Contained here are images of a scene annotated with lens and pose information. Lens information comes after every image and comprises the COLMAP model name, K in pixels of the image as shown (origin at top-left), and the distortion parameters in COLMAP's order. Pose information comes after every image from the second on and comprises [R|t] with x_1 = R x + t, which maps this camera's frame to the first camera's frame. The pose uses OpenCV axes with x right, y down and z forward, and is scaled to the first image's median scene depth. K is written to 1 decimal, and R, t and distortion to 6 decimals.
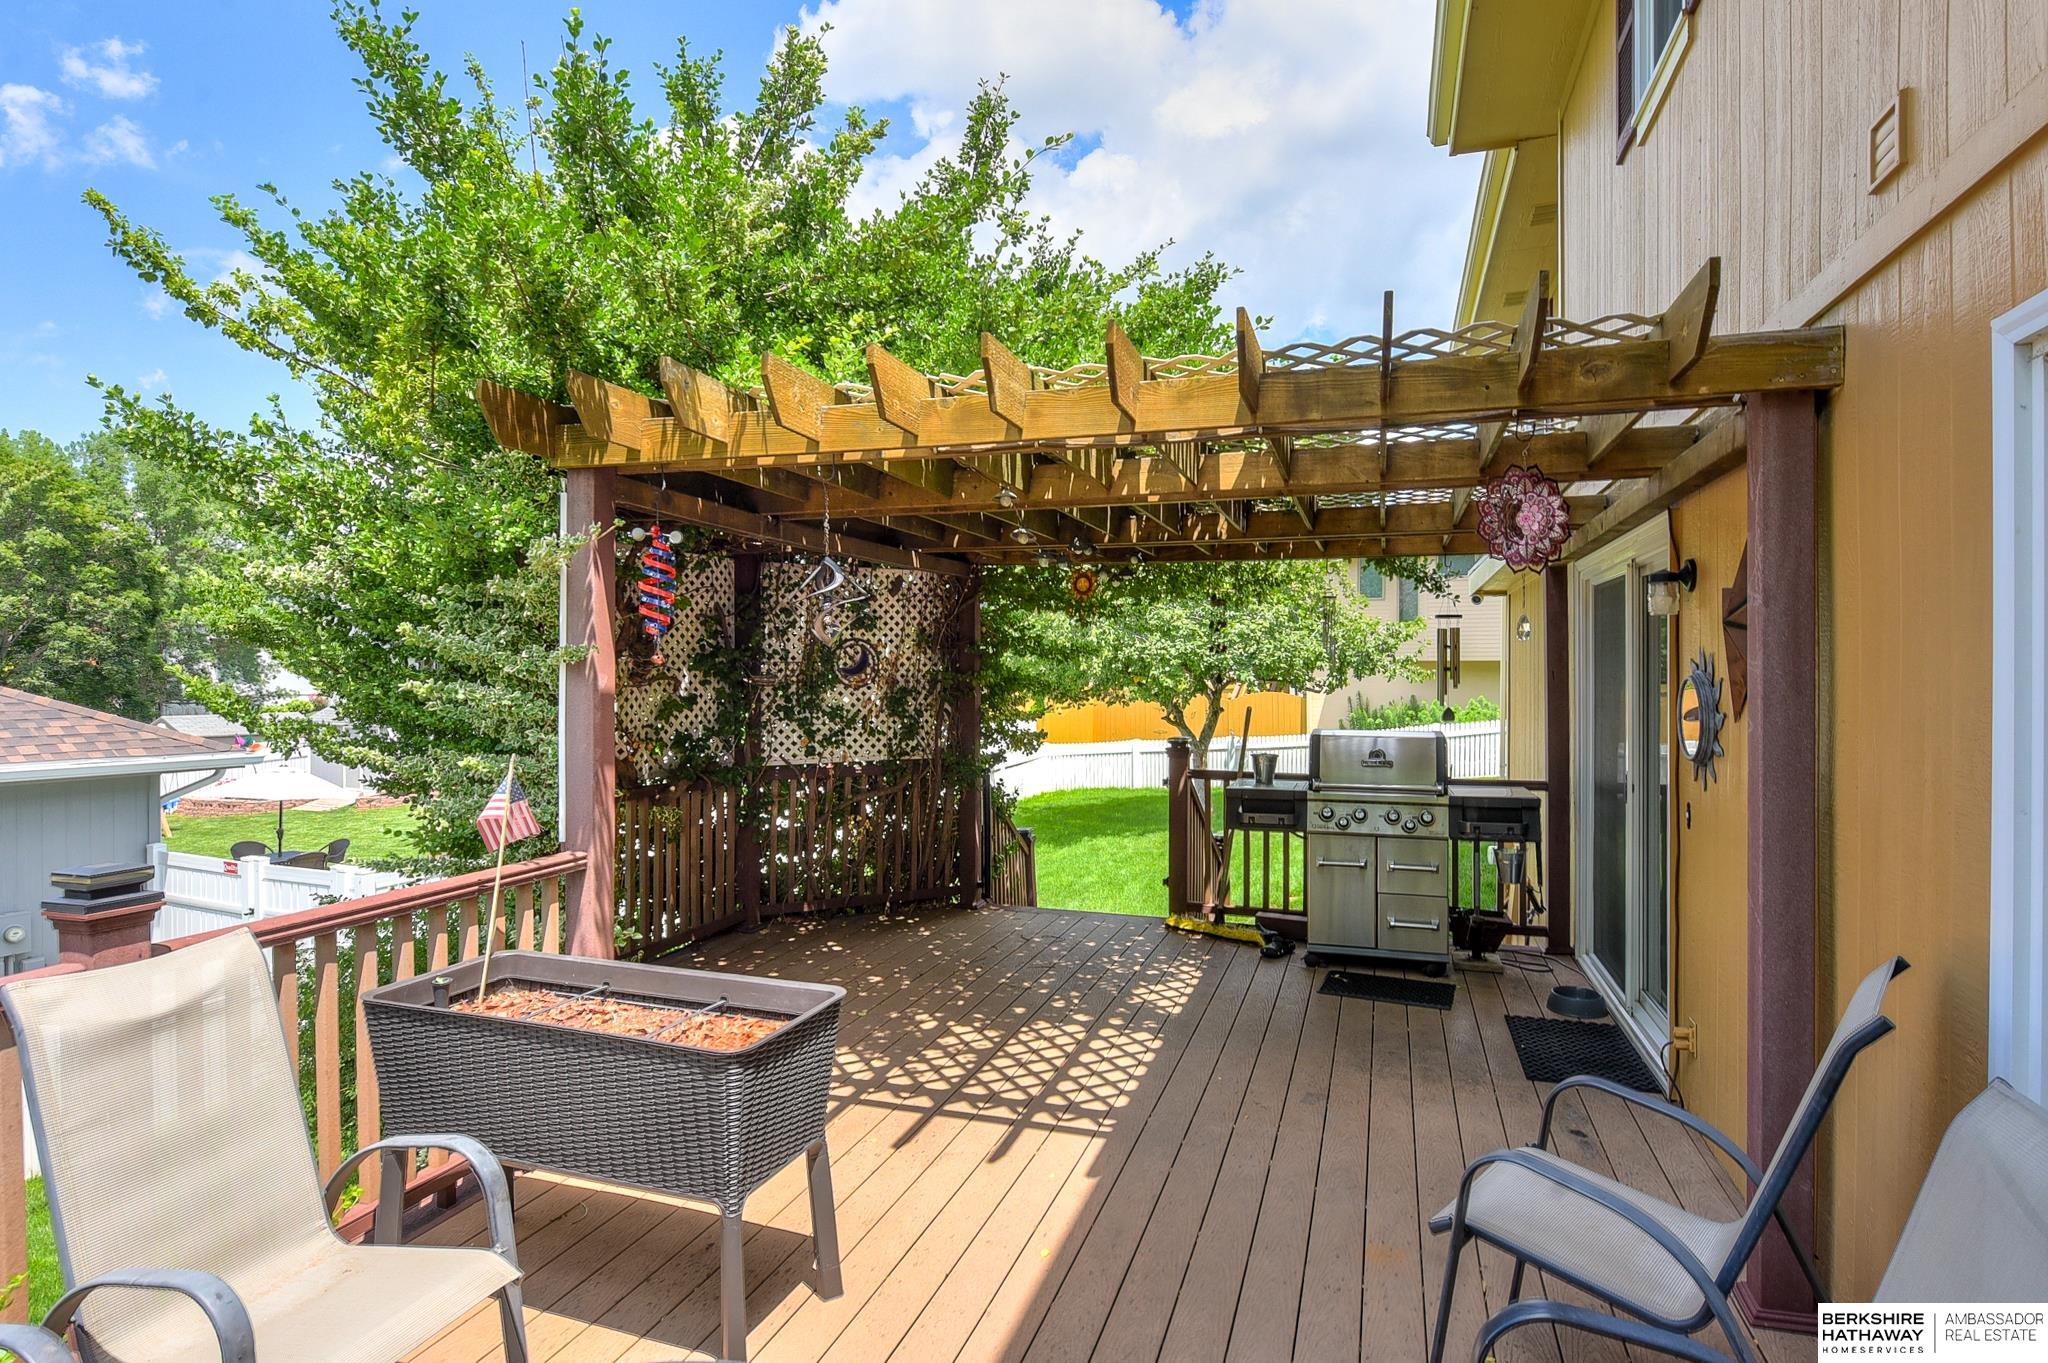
lens RADIAL K [[1043.4, 0, 1024.0], [0, 1043.4, 681.5], [0, 0, 1]] dist [0.000435, -0.000058]
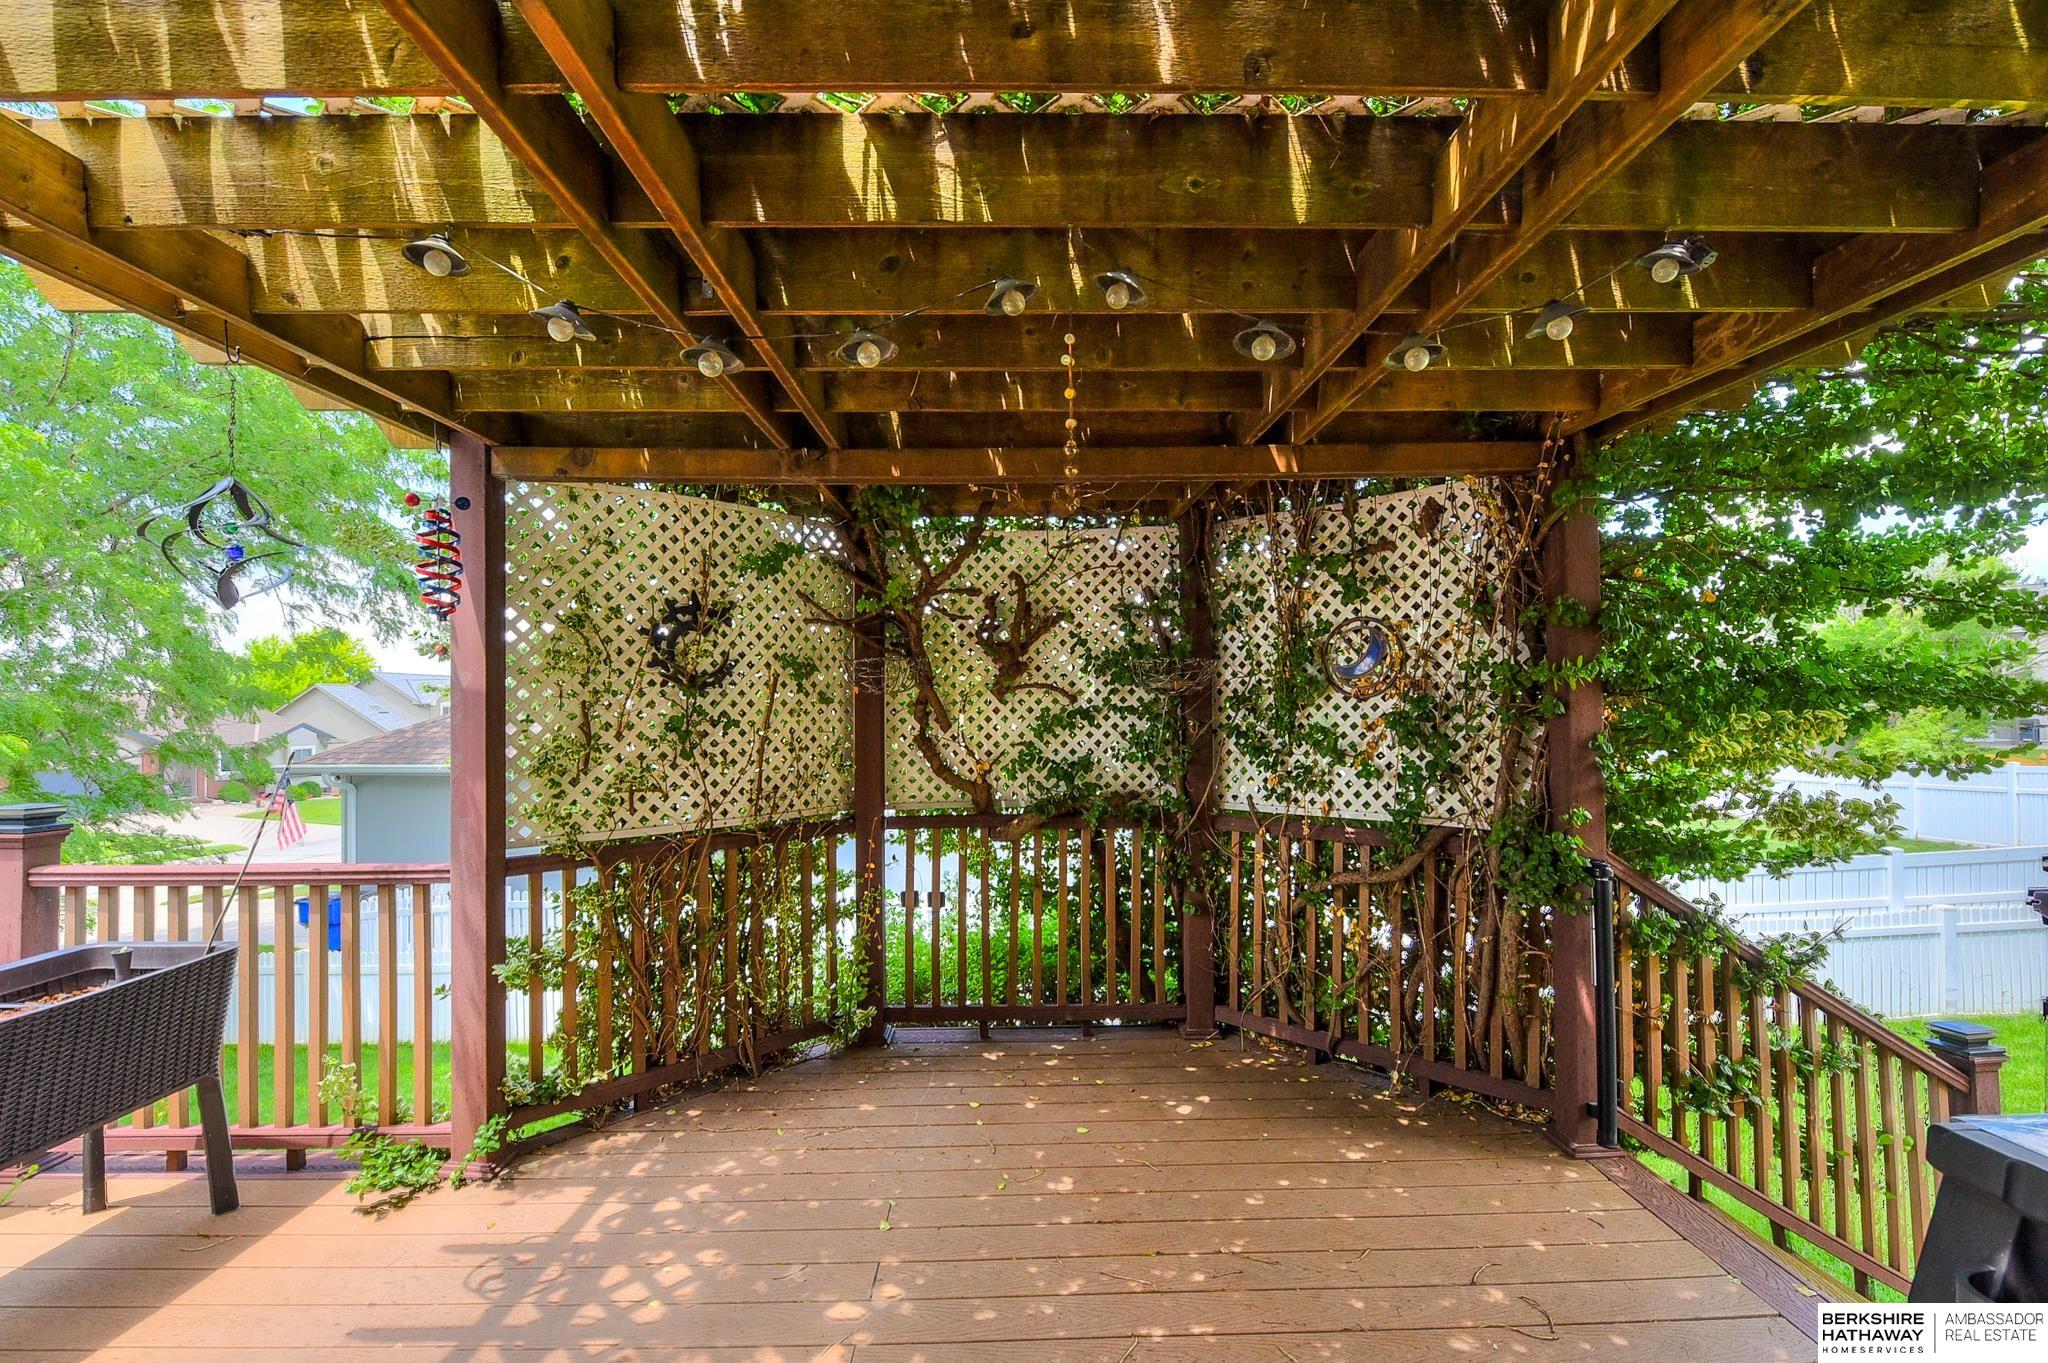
lens RADIAL K [[866.8, 0, 1024.0], [0, 866.8, 681.5], [0, 0, 1]] dist [-0.035320, -0.000150]
pose [[0.335805, -0.032533, -0.941370, 0.251273], [-0.003333, 0.999356, -0.035726, 0.015685], [0.941926, 0.015135, 0.335480, 0.657034]]
